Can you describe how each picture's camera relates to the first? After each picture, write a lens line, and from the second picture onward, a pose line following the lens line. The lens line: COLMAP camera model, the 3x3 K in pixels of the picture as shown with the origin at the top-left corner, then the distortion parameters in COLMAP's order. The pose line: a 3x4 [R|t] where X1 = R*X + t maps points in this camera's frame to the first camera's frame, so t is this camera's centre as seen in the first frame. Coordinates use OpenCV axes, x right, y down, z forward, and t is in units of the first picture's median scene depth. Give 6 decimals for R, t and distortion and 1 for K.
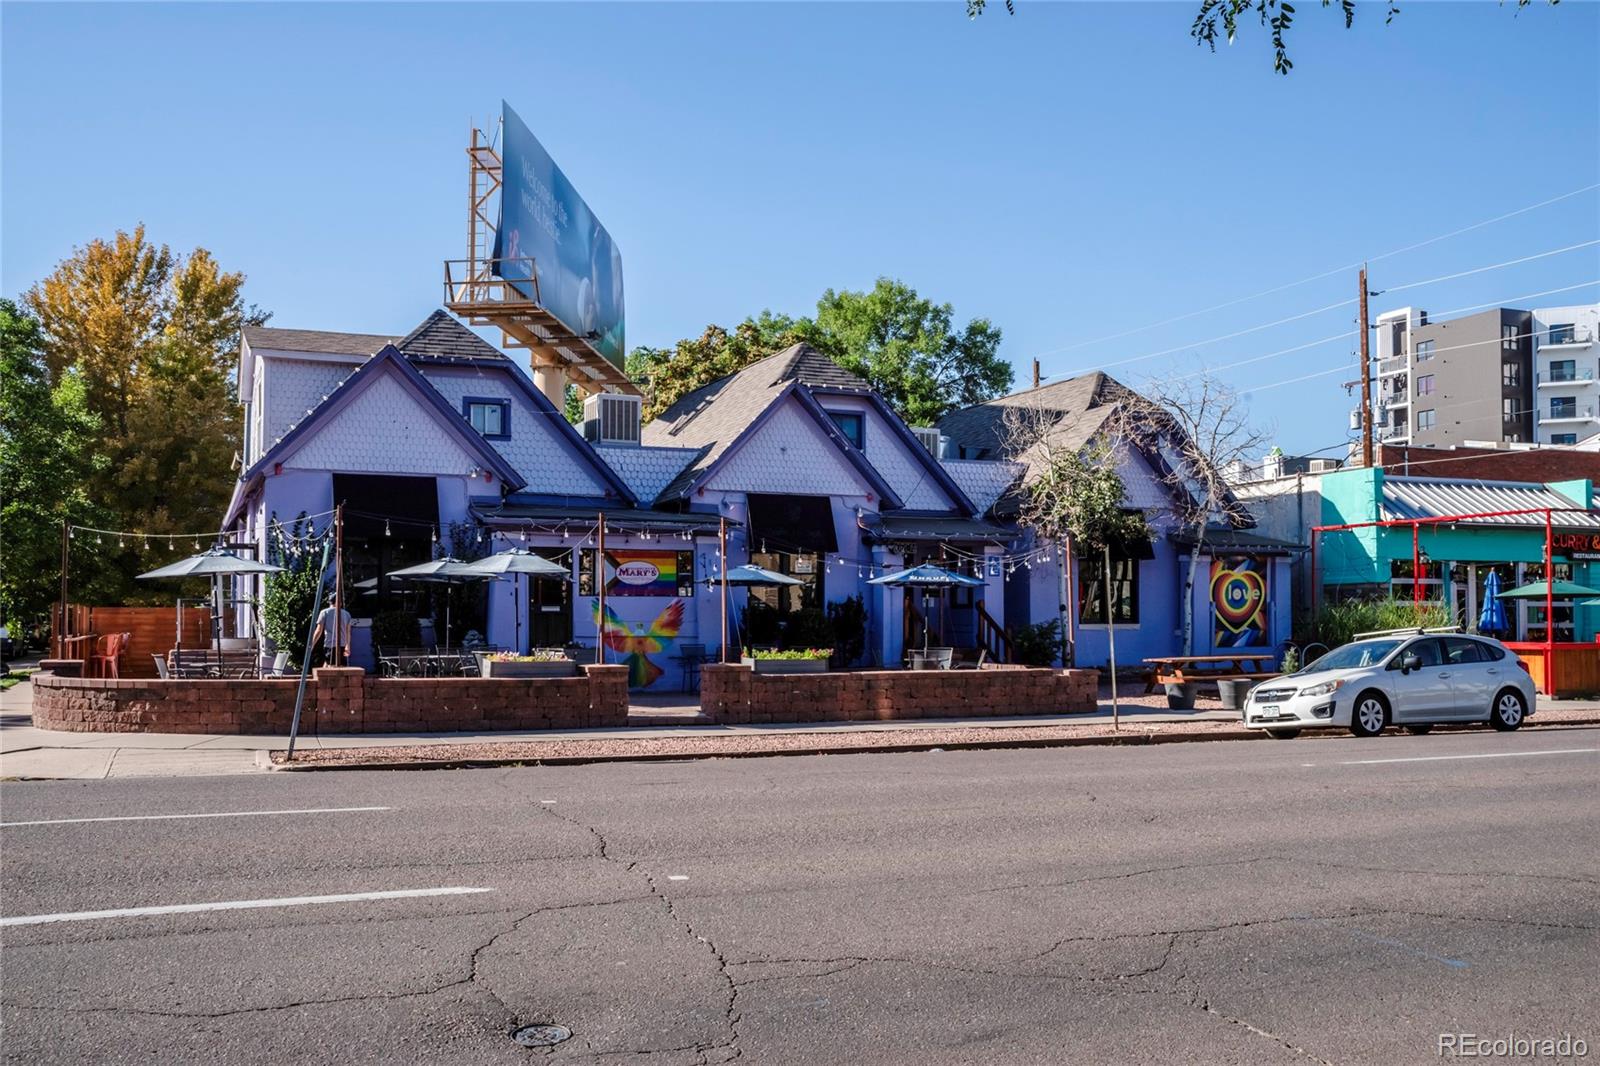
lens RADIAL K [[1452.7, 0, 798.1], [0, 1452.7, 533.9], [0, 0, 1]] dist [0.003437, 0.000000]
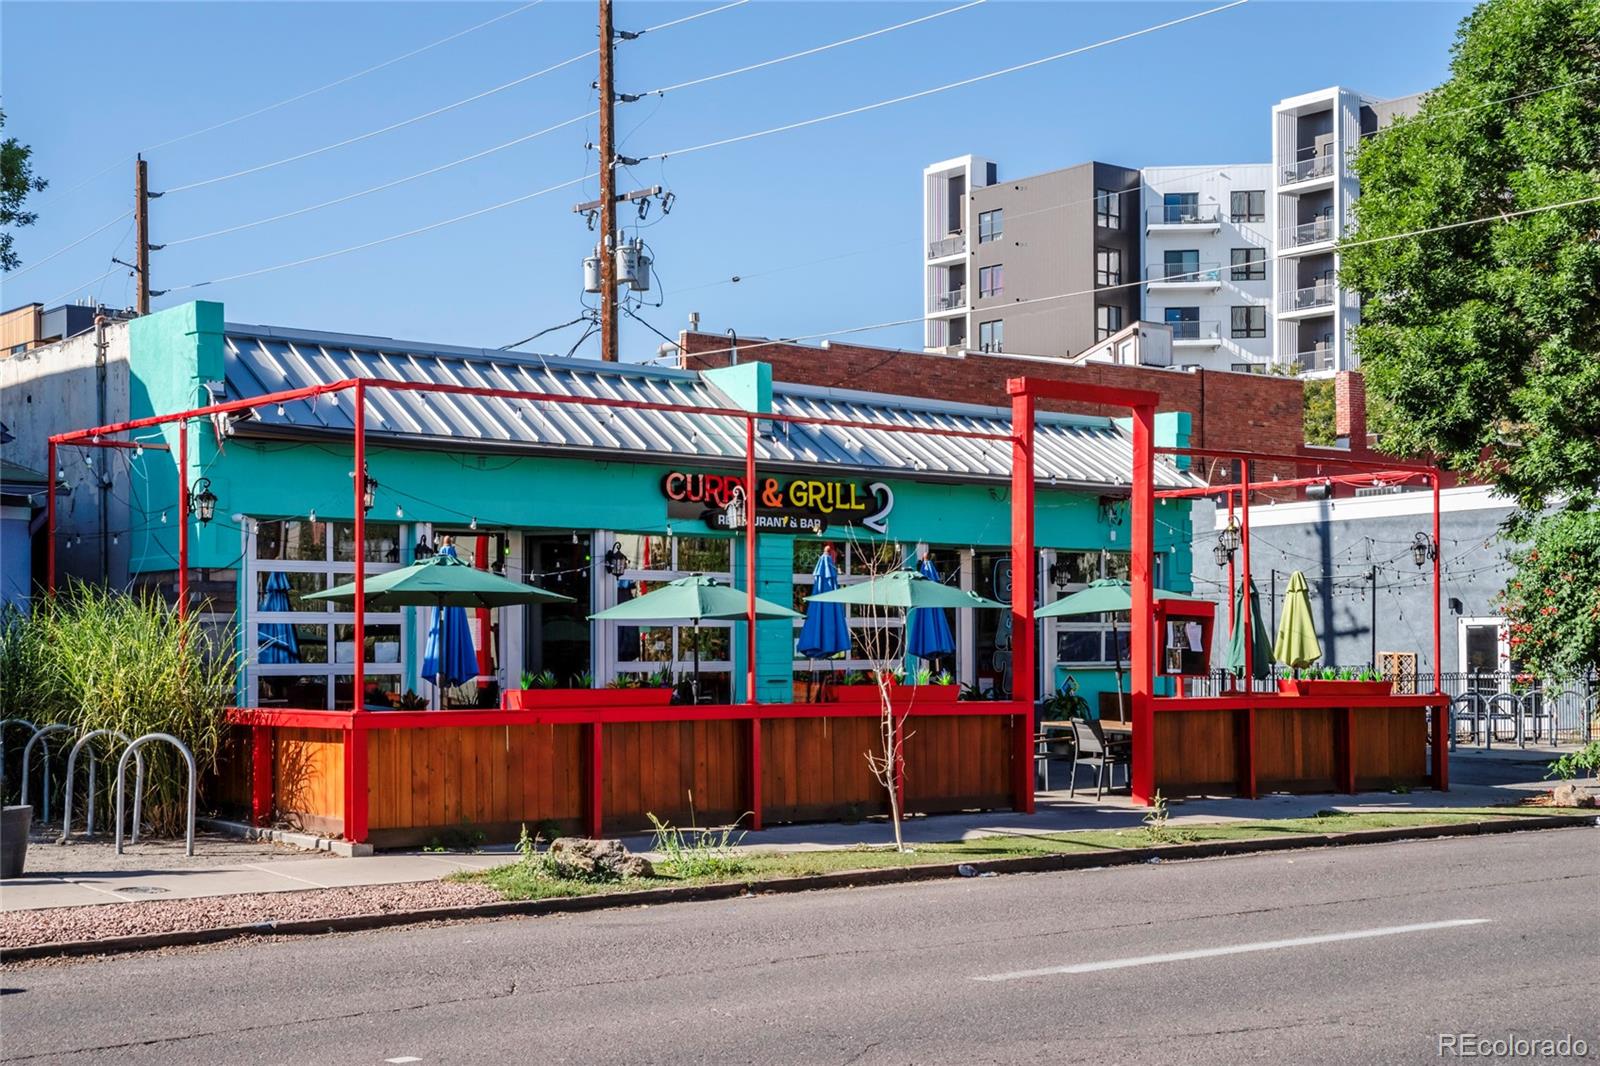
lens RADIAL K [[2272.6, 0, 800.2], [0, 2272.6, 536.5], [0, 0, 1]] dist [0.038030, 0.000000]
pose [[0.963521, 0.016611, 0.267116, 0.097409], [-0.019005, 0.999799, 0.006381, 0.004146], [-0.266956, -0.011224, 0.963643, 0.075503]]
